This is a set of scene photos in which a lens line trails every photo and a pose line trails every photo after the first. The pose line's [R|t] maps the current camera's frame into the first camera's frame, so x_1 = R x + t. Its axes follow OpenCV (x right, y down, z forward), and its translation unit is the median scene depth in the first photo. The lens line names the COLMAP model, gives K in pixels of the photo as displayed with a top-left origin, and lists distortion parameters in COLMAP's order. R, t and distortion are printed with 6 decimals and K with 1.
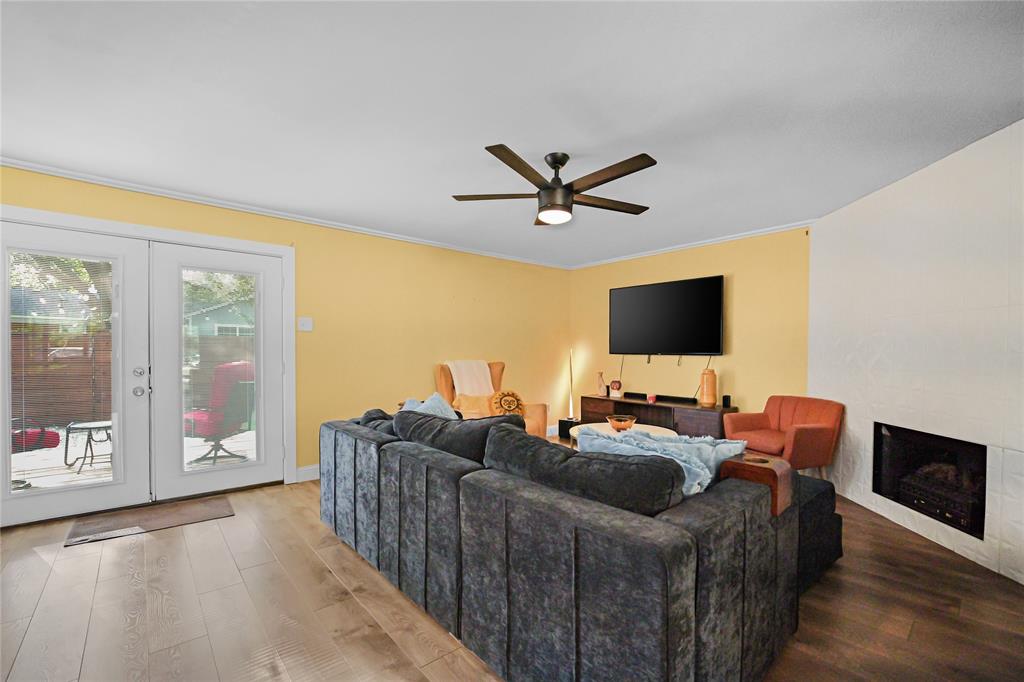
lens RADIAL K [[434.4, 0, 516.0], [0, 434.4, 364.3], [0, 0, 1]] dist [-0.014600, 0.000162]
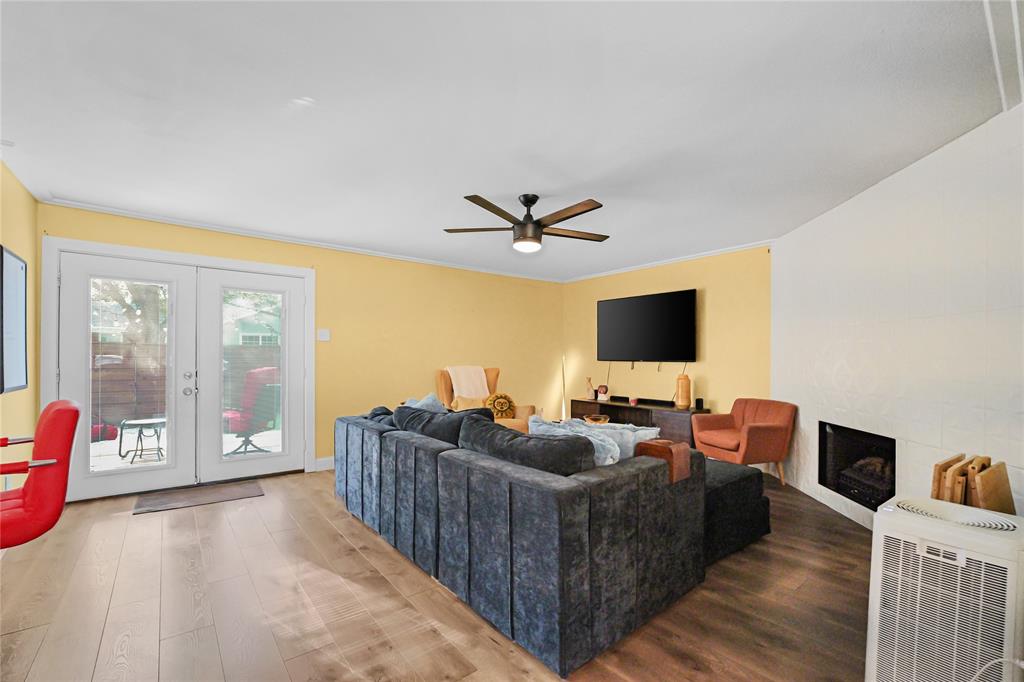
lens RADIAL K [[433.1, 0, 508.0], [0, 433.1, 363.6], [0, 0, 1]] dist [-0.012868, -0.000131]
pose [[0.998823, -0.000226, -0.048510, 0.091173], [-0.000646, 0.999839, -0.017956, 0.006203], [0.048506, 0.017966, 0.998661, -0.190455]]
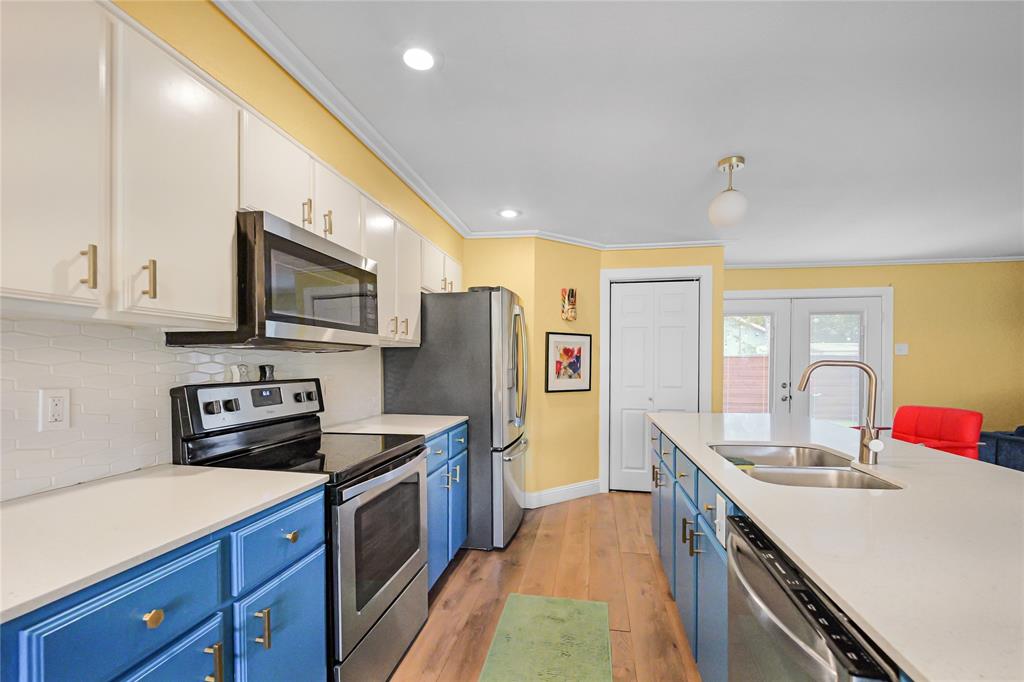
lens RADIAL K [[434.5, 0, 510.3], [0, 434.5, 368.3], [0, 0, 1]] dist [-0.014301, -0.000291]
pose [[0.614864, 0.001274, -0.788632, -0.310493], [-0.019659, 0.999713, -0.013712, -0.003455], [0.788388, 0.023934, 0.614712, -0.835943]]
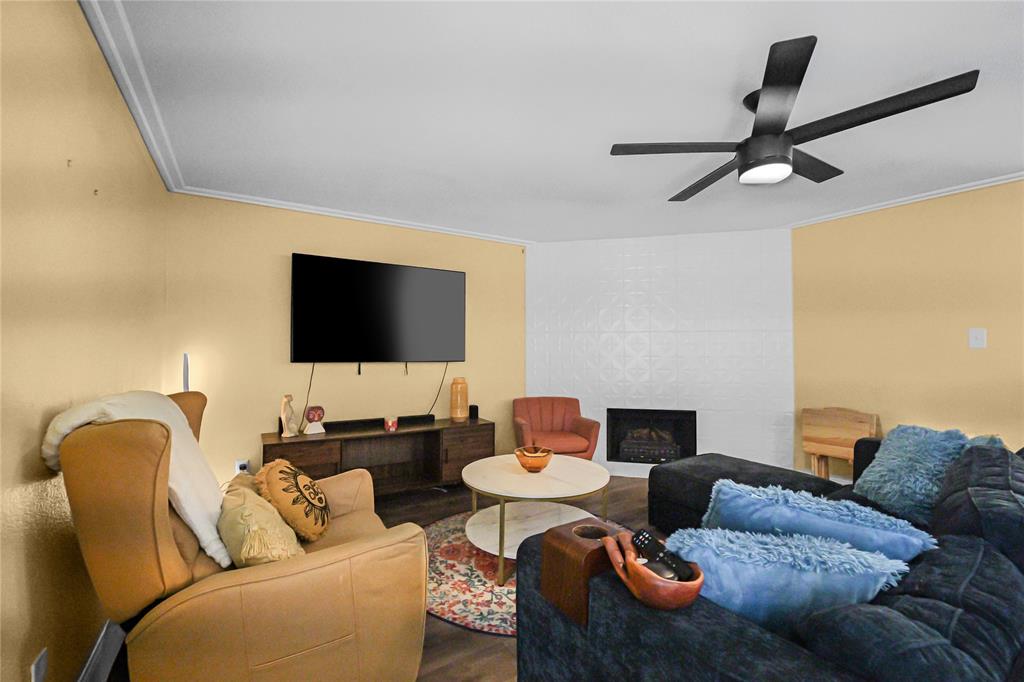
lens RADIAL K [[436.2, 0, 514.1], [0, 436.2, 358.4], [0, 0, 1]] dist [-0.016441, -0.000173]
pose [[0.156584, -0.013522, 0.987572, -0.664263], [0.030745, 0.999488, 0.008810, -0.053465], [-0.987186, 0.028983, 0.156920, 1.252304]]
